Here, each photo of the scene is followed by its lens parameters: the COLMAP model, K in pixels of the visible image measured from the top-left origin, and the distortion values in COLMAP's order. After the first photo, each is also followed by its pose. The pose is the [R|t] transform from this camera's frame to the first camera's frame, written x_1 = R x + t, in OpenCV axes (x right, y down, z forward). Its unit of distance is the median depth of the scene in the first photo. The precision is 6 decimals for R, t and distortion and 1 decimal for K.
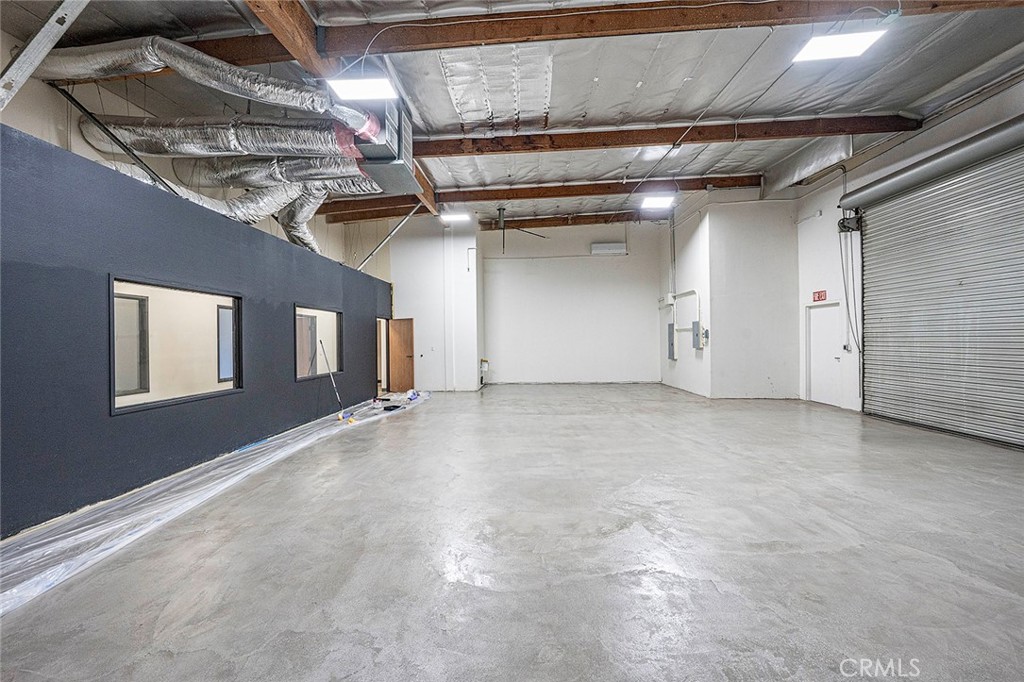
lens RADIAL K [[375.5, 0, 505.1], [0, 375.5, 341.4], [0, 0, 1]] dist [-0.000259, -0.000033]
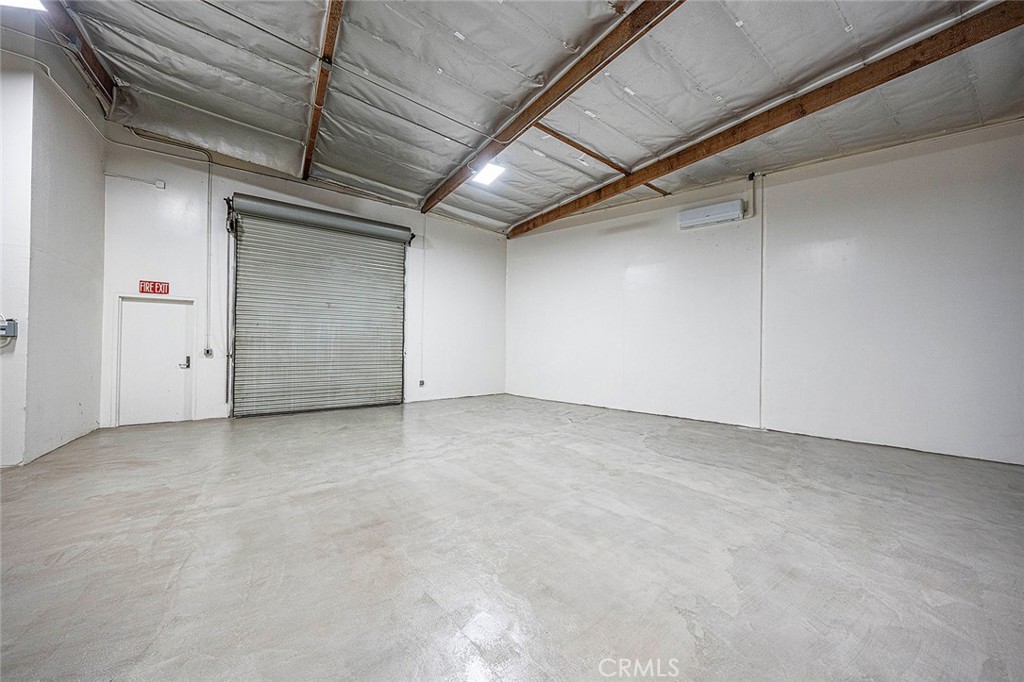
lens RADIAL K [[345.4, 0, 507.8], [0, 345.4, 340.2], [0, 0, 1]] dist [-0.001586, 0.000049]
pose [[-0.606812, 0.008260, 0.794802, -0.203263], [-0.005875, 0.999872, -0.014876, -0.003667], [-0.794824, -0.013696, -0.606686, 0.914280]]
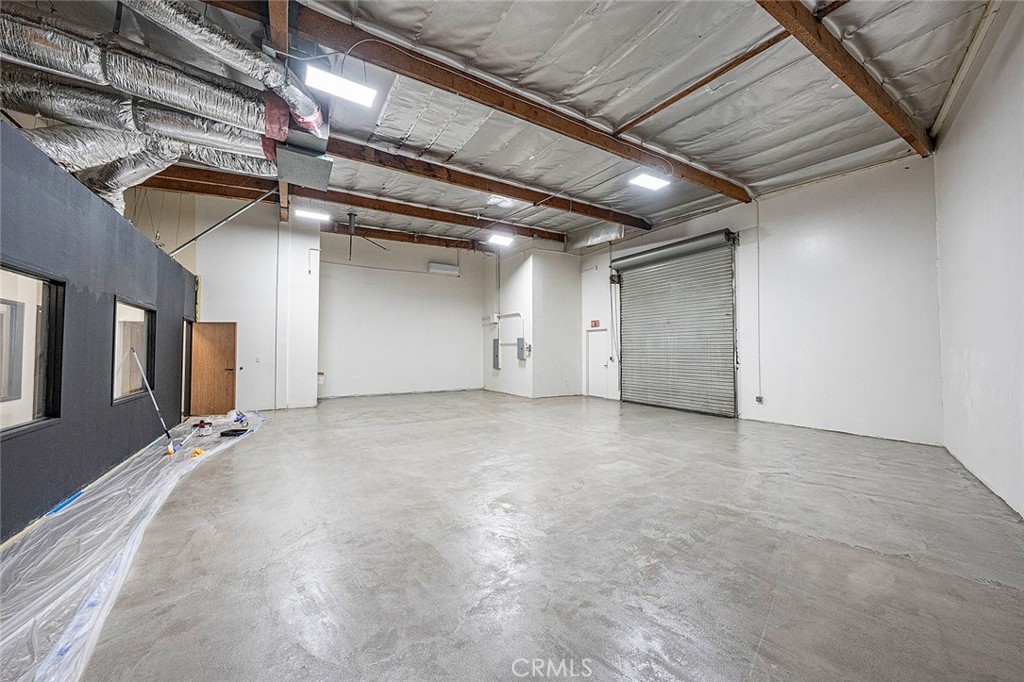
lens RADIAL K [[370.1, 0, 512.0], [0, 370.1, 341.0], [0, 0, 1]] dist [0.000053, 0.000025]
pose [[0.819732, 0.028286, 0.572049, -0.282833], [-0.009117, 0.999298, -0.036347, 0.003361], [-0.572675, 0.024580, 0.819414, -0.004639]]
